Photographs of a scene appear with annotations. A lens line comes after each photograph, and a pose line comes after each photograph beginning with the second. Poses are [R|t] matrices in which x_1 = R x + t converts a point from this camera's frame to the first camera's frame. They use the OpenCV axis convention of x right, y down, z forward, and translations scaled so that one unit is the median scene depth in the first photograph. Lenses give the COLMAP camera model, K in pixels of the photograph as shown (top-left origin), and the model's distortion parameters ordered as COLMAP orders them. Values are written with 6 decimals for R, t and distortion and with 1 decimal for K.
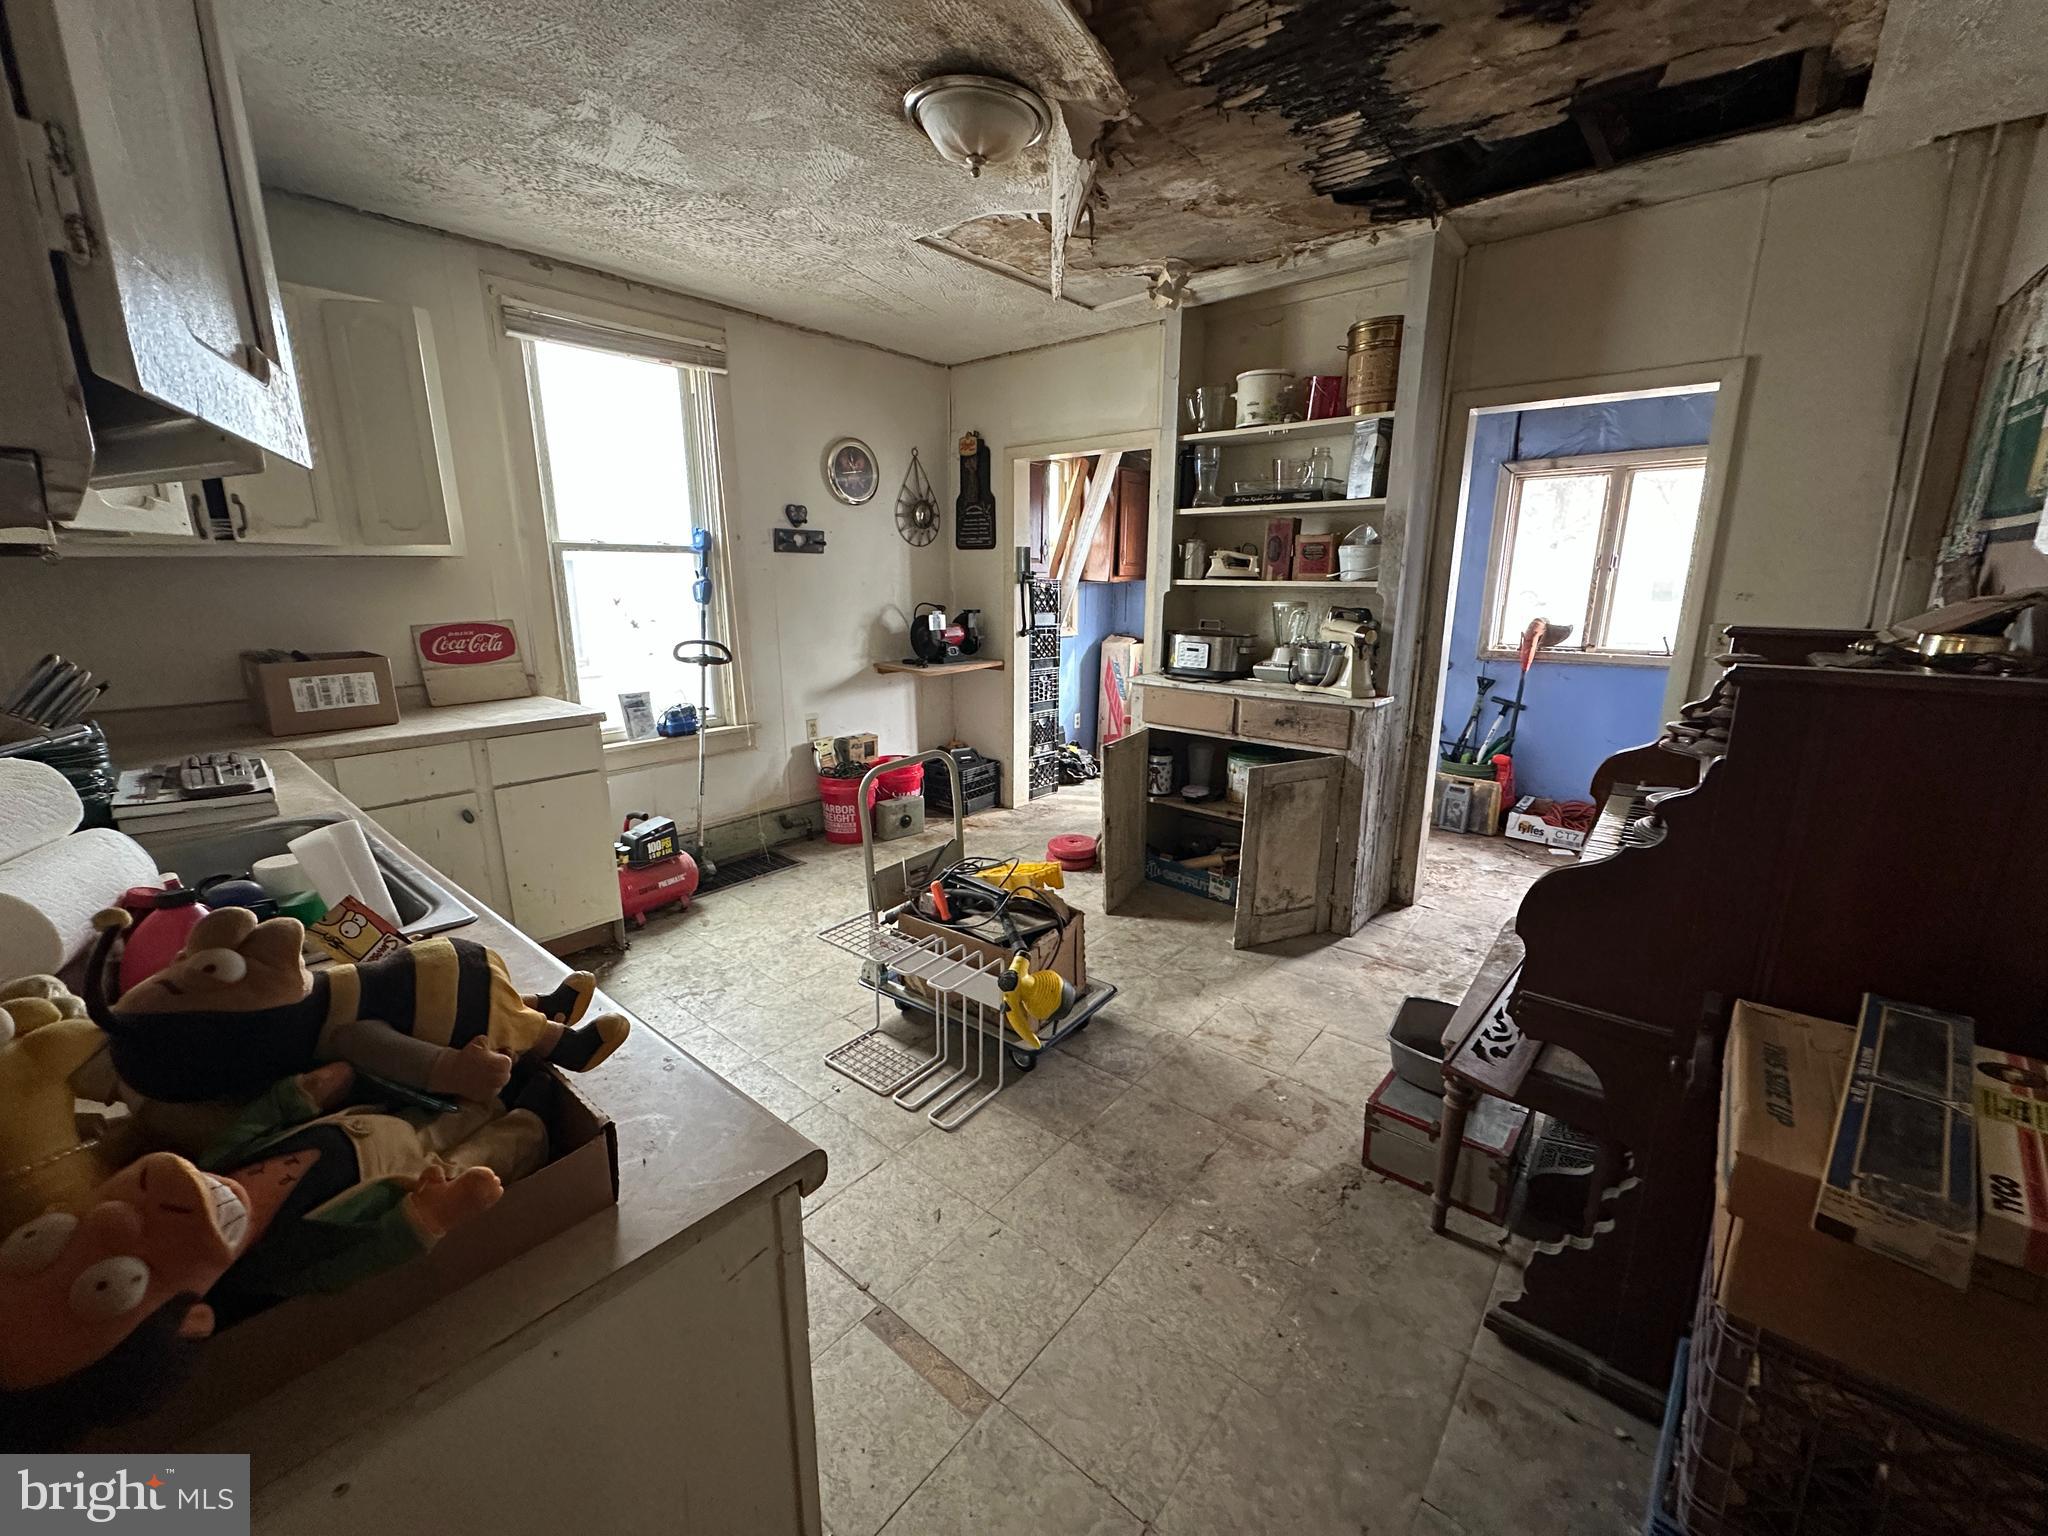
lens RADIAL K [[813.6, 0, 1024.3], [0, 813.6, 765.5], [0, 0, 1]] dist [-0.002199, -0.000009]
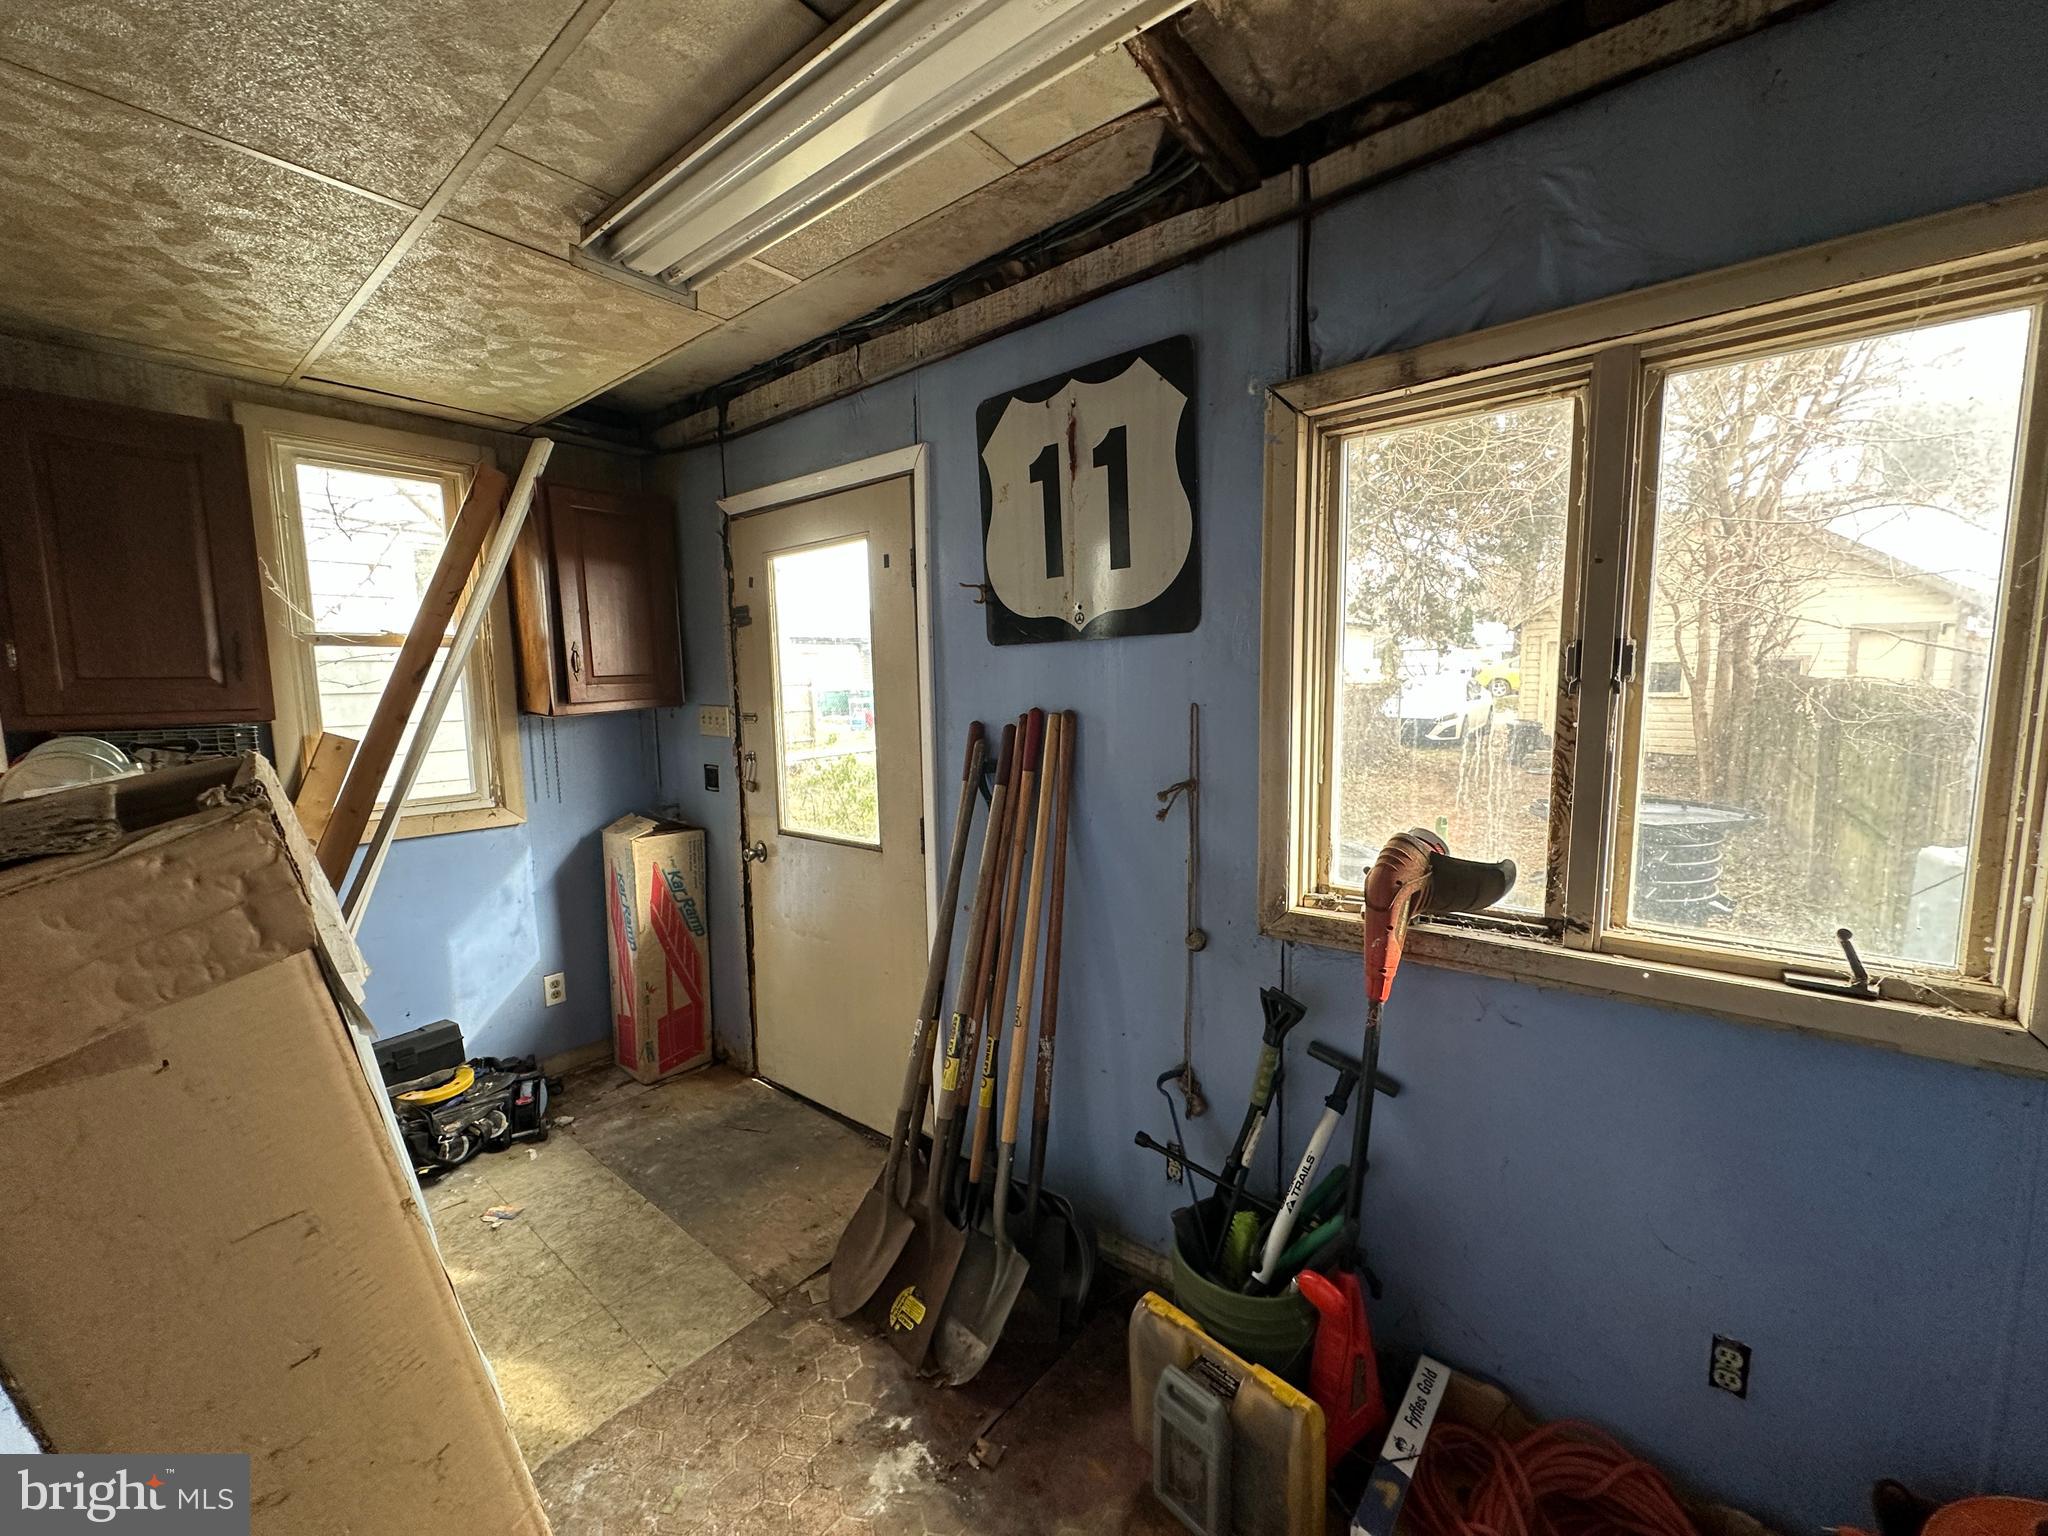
lens RADIAL K [[812.0, 0, 1024.5], [0, 812.0, 765.4], [0, 0, 1]] dist [-0.004197, 0.001193]
pose [[0.999703, -0.021866, 0.010801, 0.472272], [0.022938, 0.993454, -0.111903, -0.174393], [-0.008284, 0.112118, 0.993660, 0.670418]]
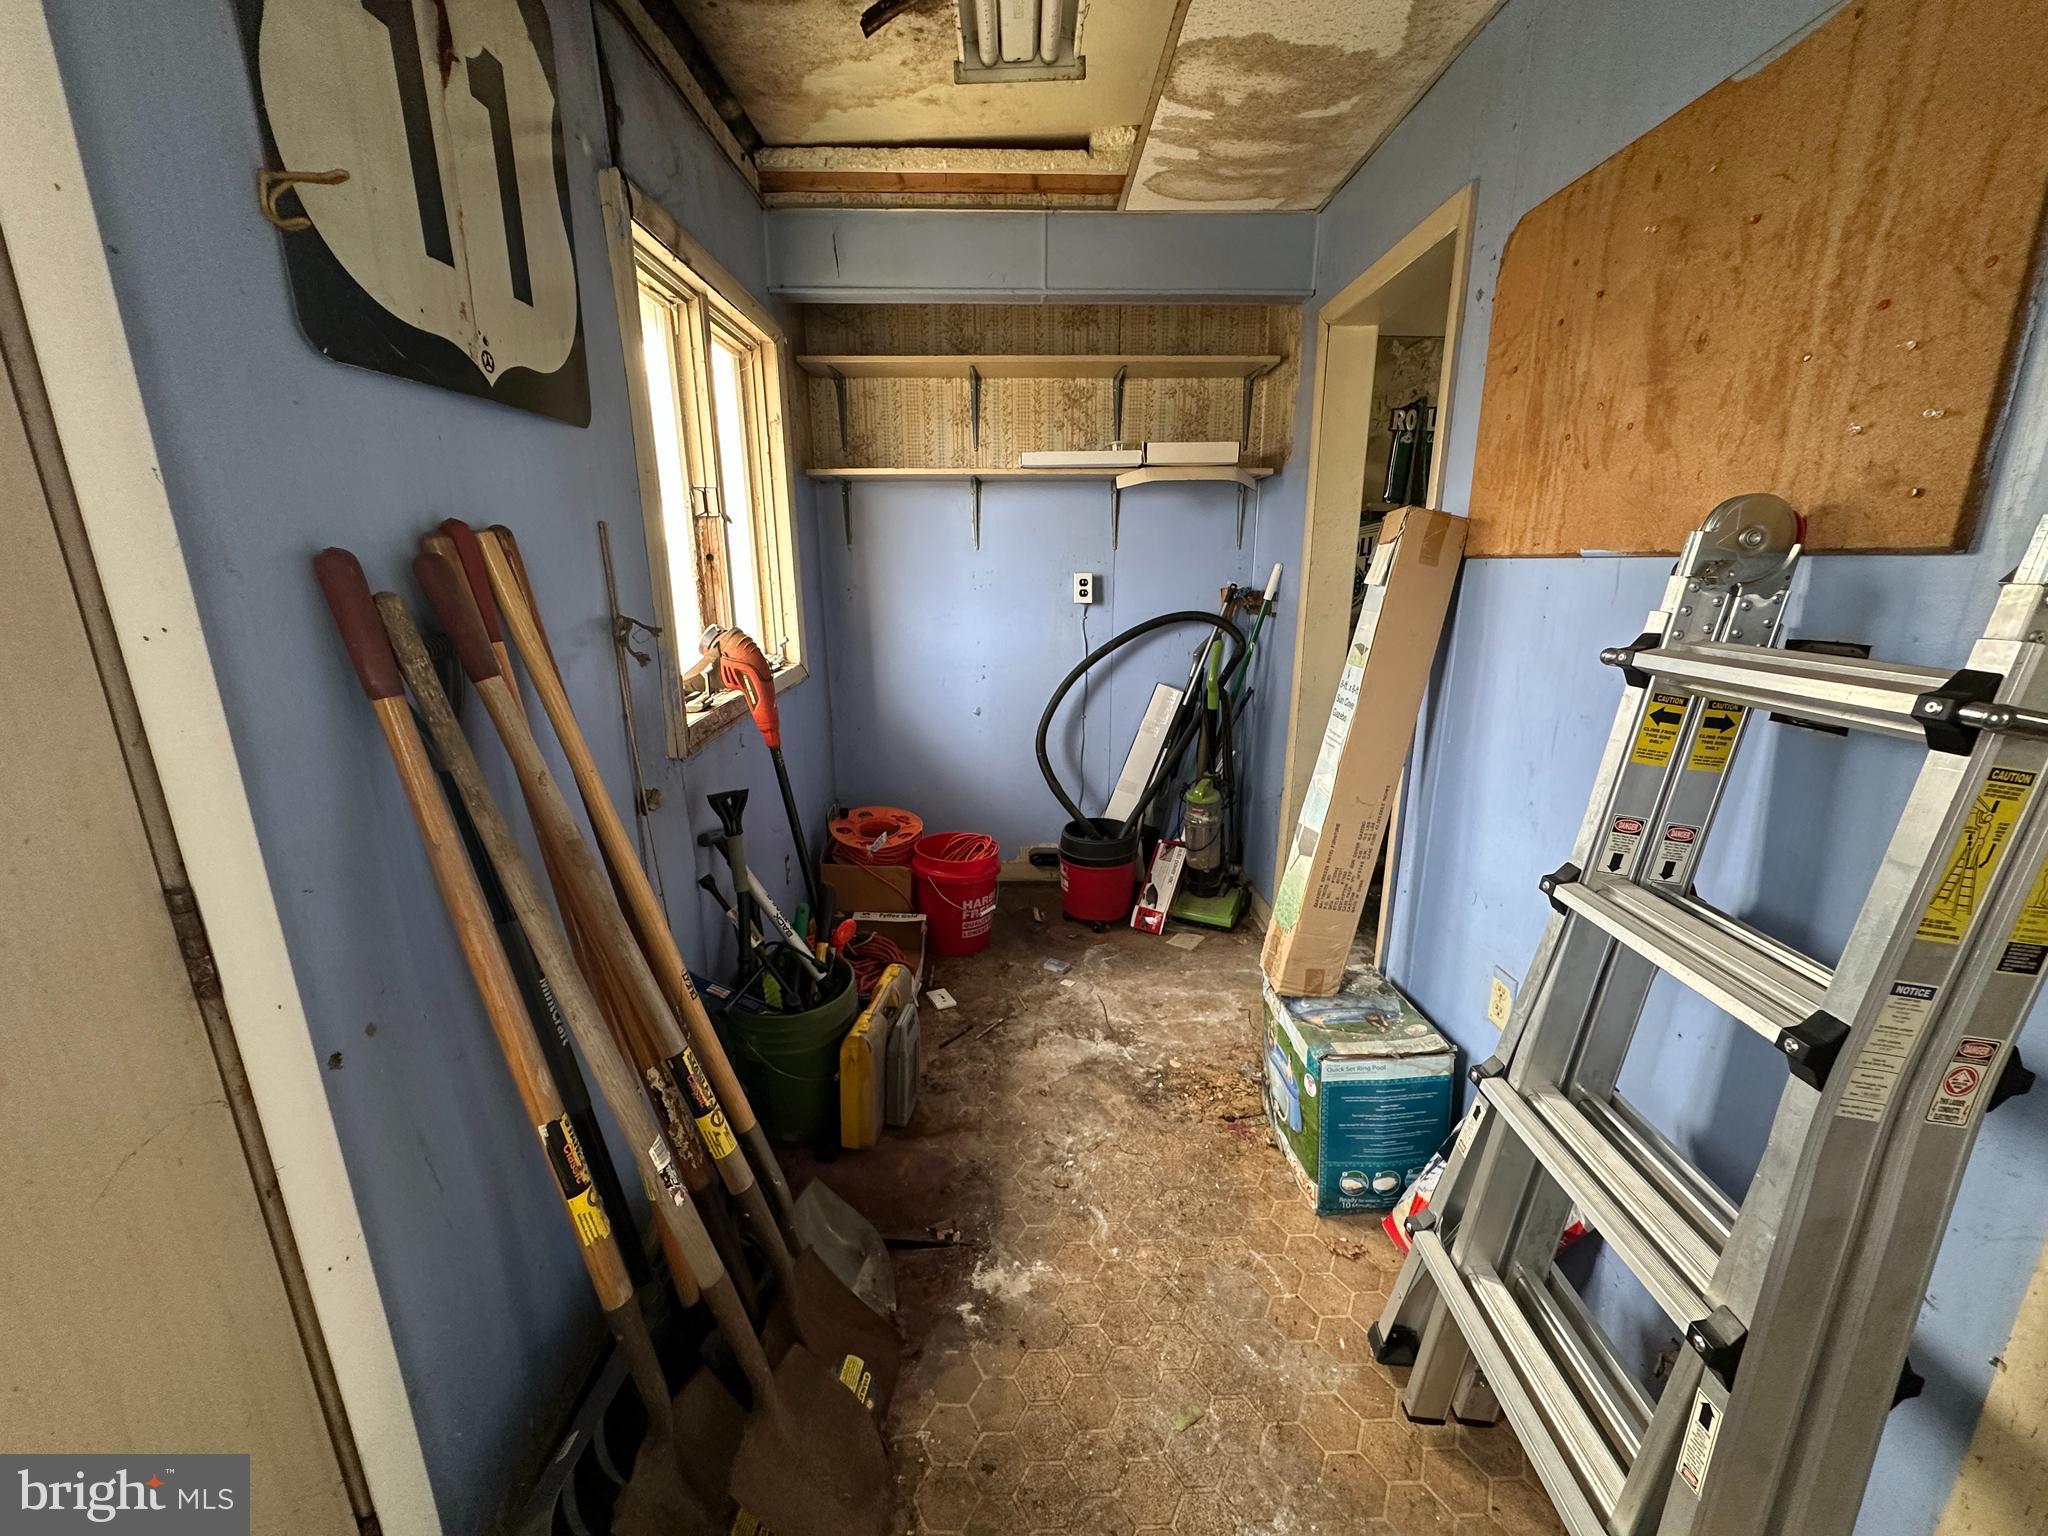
lens RADIAL K [[812.0, 0, 1024.5], [0, 812.0, 765.4], [0, 0, 1]] dist [-0.004197, 0.001193]
pose [[-0.654119, -0.190347, 0.732049, 0.199140], [0.170060, 0.906030, 0.387542, -0.253778], [-0.737027, 0.377991, -0.560281, 1.144484]]
